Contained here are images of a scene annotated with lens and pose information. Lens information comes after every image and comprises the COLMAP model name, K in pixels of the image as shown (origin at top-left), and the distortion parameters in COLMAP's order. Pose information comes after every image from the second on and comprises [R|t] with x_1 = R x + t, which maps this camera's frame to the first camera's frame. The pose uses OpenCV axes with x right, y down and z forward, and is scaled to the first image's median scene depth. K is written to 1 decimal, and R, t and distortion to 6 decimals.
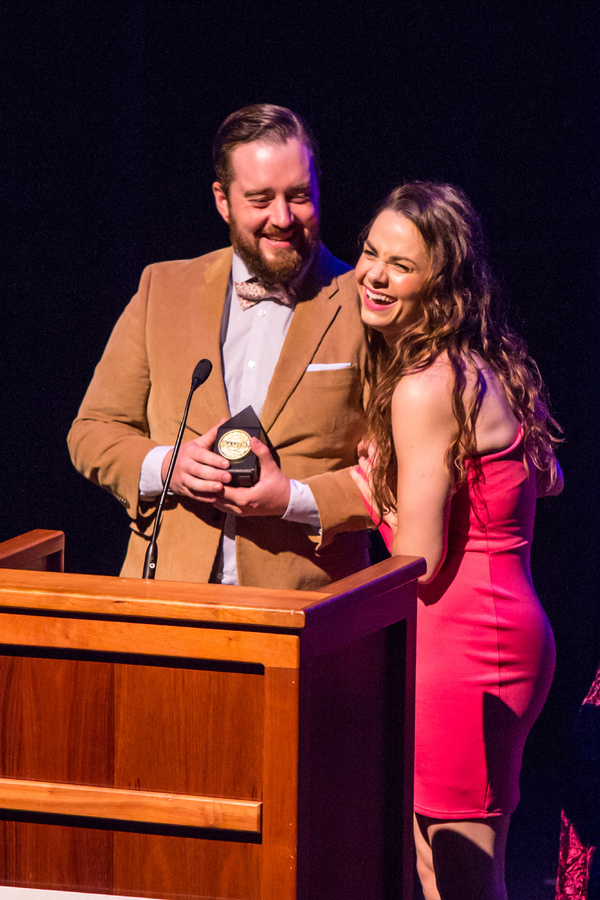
lens RADIAL K [[5016.0, 0, 243.1], [0, 5016.0, 533.8], [0, 0, 1]] dist [1.445556, 0.000000]
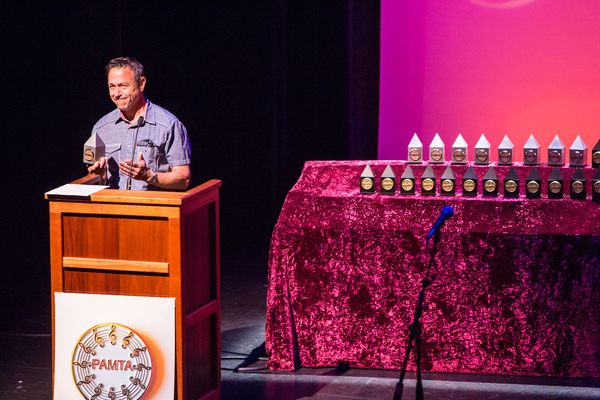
lens RADIAL K [[3344.0, 0, 318.7], [0, 3344.0, 188.9], [0, 0, 1]] dist [1.445556, 0.000000]
pose [[0.998578, -0.029444, 0.044437, 0.005339], [0.028876, 0.999493, 0.013378, -0.015221], [-0.044808, -0.012076, 0.998923, -1.007654]]
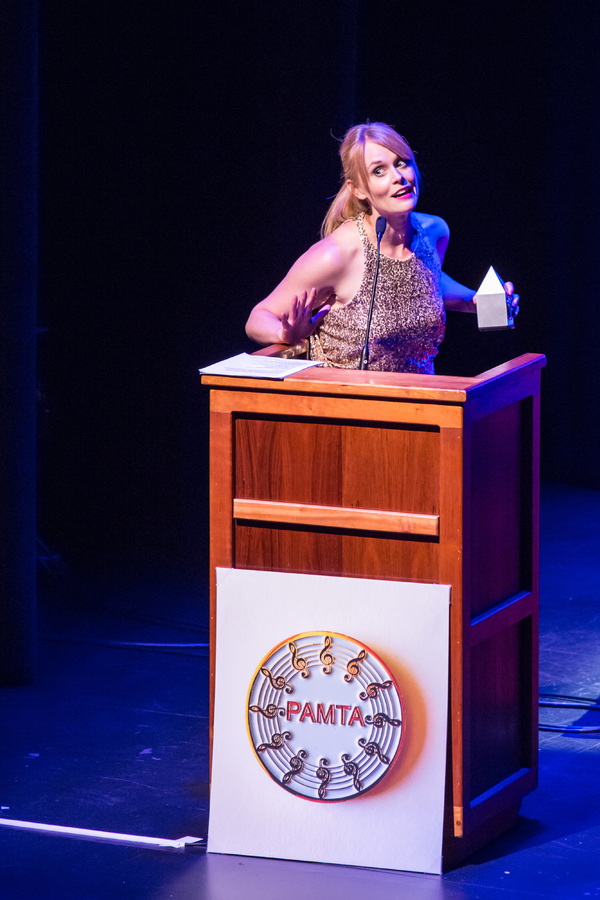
lens RADIAL K [[5016.0, 0, 352.5], [0, 5016.0, 389.4], [0, 0, 1]] dist [1.445556, 0.000000]
pose [[0.999747, -0.007819, -0.021101, 0.009913], [0.008117, 0.999868, 0.014074, -0.006652], [0.020989, -0.014242, 0.999678, -0.521348]]
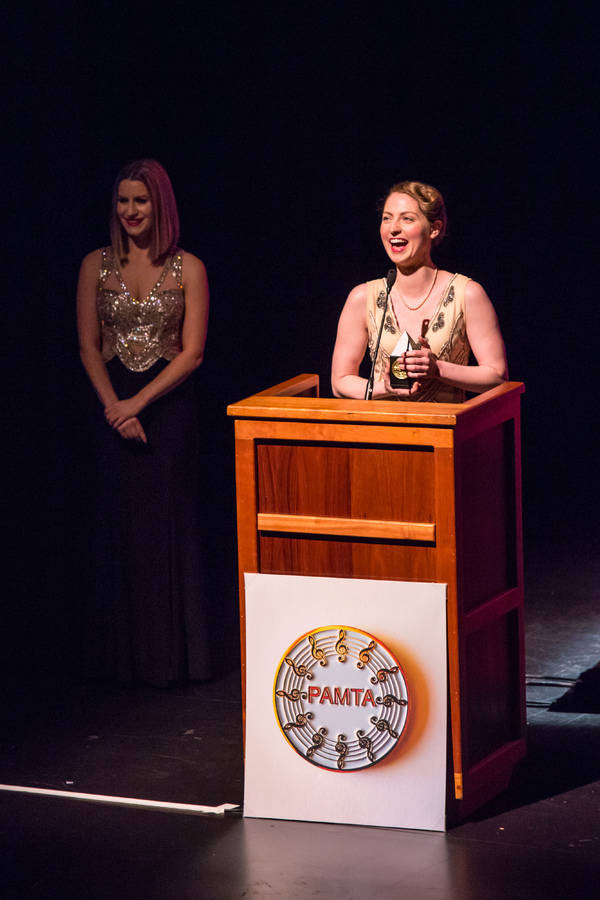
lens RADIAL K [[5016.0, 0, 285.3], [0, 5016.0, 454.1], [0, 0, 1]] dist [1.445556, 0.000000]
pose [[0.998930, -0.033369, -0.032026, 0.008450], [0.033948, 0.999267, 0.017710, -0.004198], [0.031411, -0.018778, 0.999330, -0.762556]]
